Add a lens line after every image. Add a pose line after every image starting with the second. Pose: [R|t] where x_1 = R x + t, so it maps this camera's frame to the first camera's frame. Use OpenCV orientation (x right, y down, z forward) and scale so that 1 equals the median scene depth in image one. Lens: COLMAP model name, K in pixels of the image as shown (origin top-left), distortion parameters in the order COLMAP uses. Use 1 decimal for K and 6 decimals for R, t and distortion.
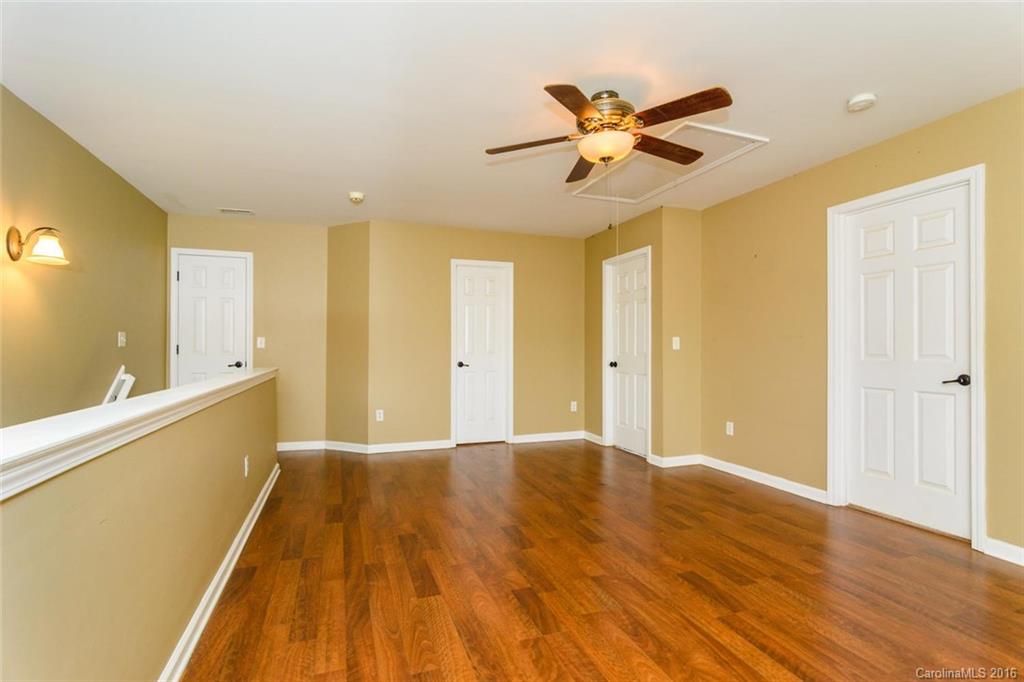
lens RADIAL K [[507.9, 0, 512.0], [0, 507.9, 341.0], [0, 0, 1]] dist [-0.000580, 0.000270]
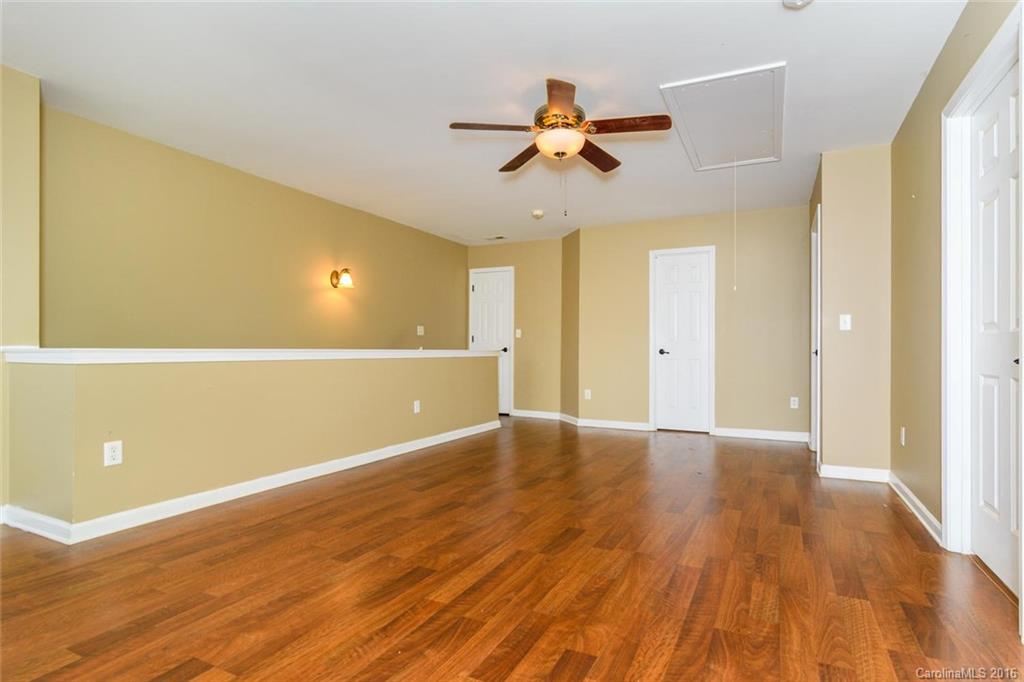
lens RADIAL K [[507.9, 0, 512.0], [0, 507.9, 341.0], [0, 0, 1]] dist [-0.000580, 0.000270]
pose [[0.693465, -0.006424, -0.720462, 0.788811], [0.004475, 0.999979, -0.004609, 0.050996], [0.720477, -0.000028, 0.693479, 0.124170]]
